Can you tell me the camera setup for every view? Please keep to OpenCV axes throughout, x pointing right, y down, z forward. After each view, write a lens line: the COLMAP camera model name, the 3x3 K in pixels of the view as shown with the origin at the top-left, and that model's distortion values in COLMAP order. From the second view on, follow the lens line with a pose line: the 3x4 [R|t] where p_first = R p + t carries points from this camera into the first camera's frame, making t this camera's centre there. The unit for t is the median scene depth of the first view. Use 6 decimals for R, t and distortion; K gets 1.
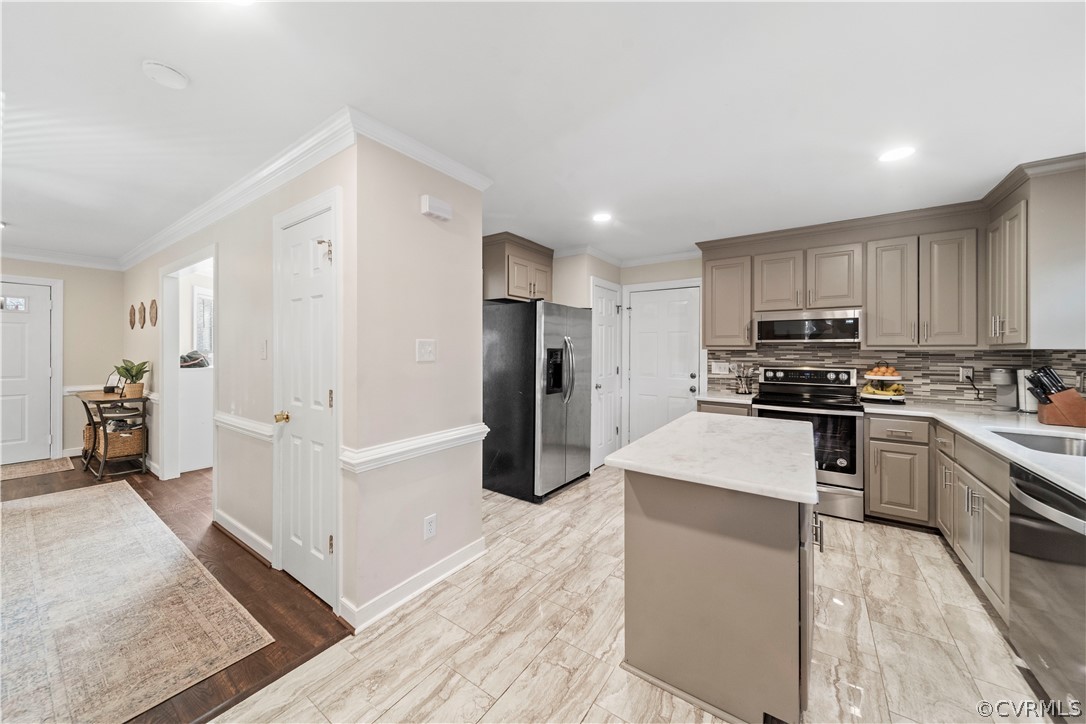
lens RADIAL K [[384.9, 0, 538.2], [0, 384.9, 350.1], [0, 0, 1]] dist [0.000110, -0.000478]
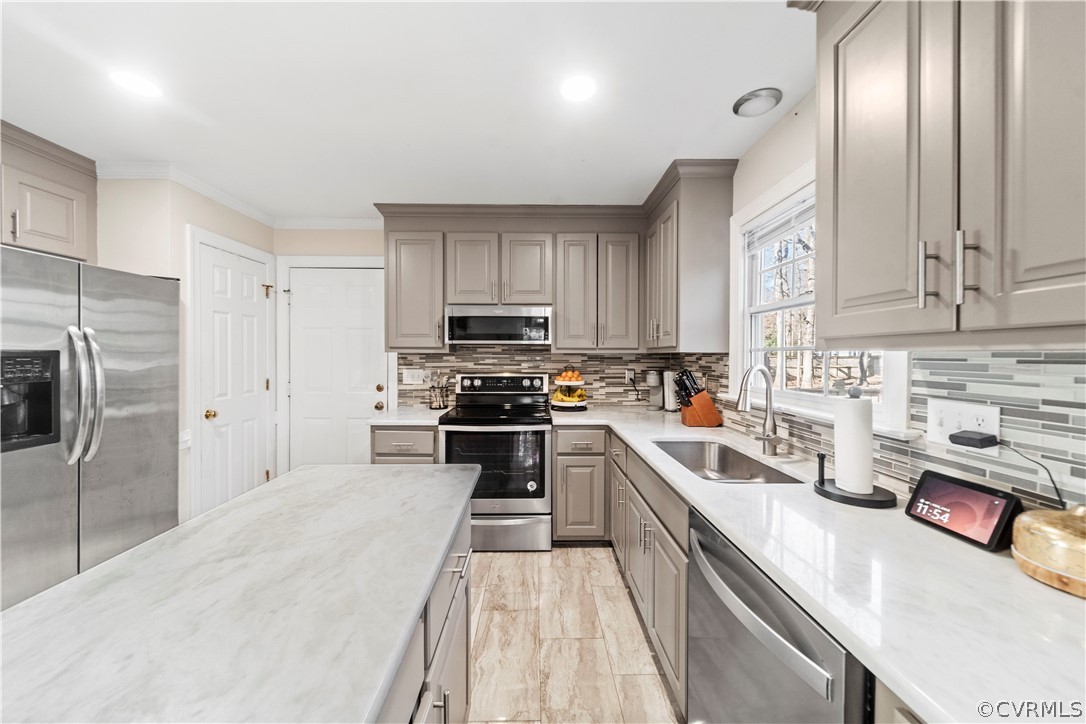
lens RADIAL K [[367.9, 0, 543.0], [0, 367.9, 362.0], [0, 0, 1]] dist [0.000348, -0.000062]
pose [[0.803821, -0.013726, 0.594713, 0.317972], [0.000146, 0.999738, 0.022876, 0.000511], [-0.594872, -0.018301, 0.803612, 0.326679]]
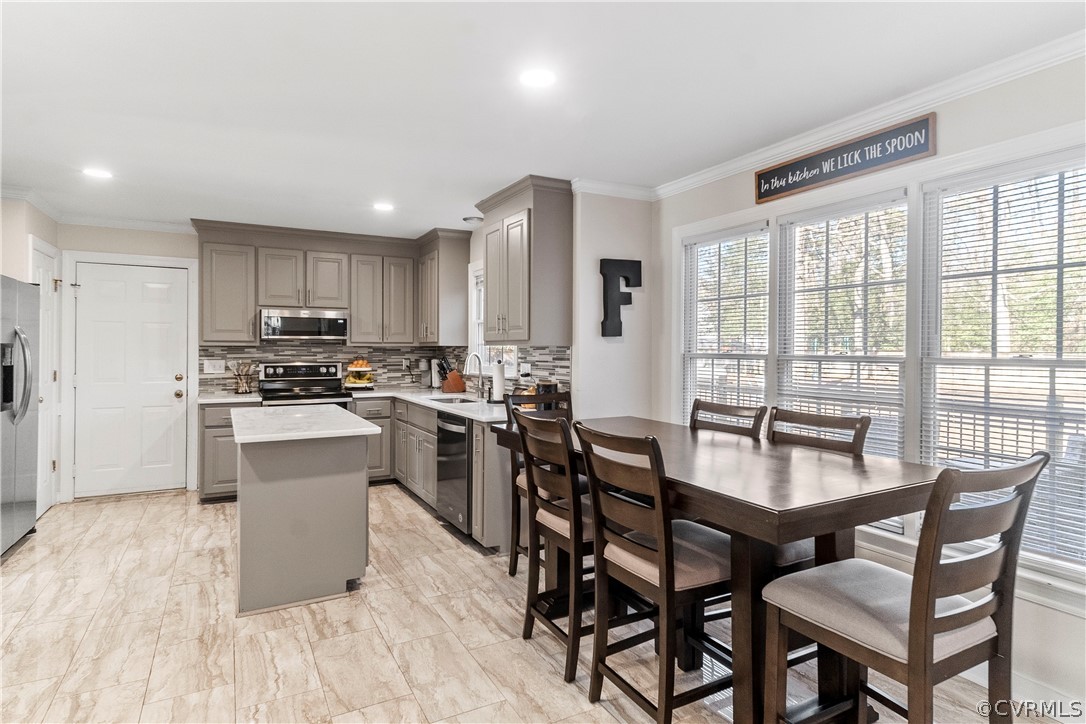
lens RADIAL K [[596.0, 0, 538.6], [0, 596.0, 344.9], [0, 0, 1]] dist [-0.000415, 0.000083]
pose [[0.444835, 0.002591, 0.895609, -0.530200], [-0.001768, 0.999996, -0.002015, -0.001101], [-0.895611, -0.000687, 0.444838, -0.329652]]
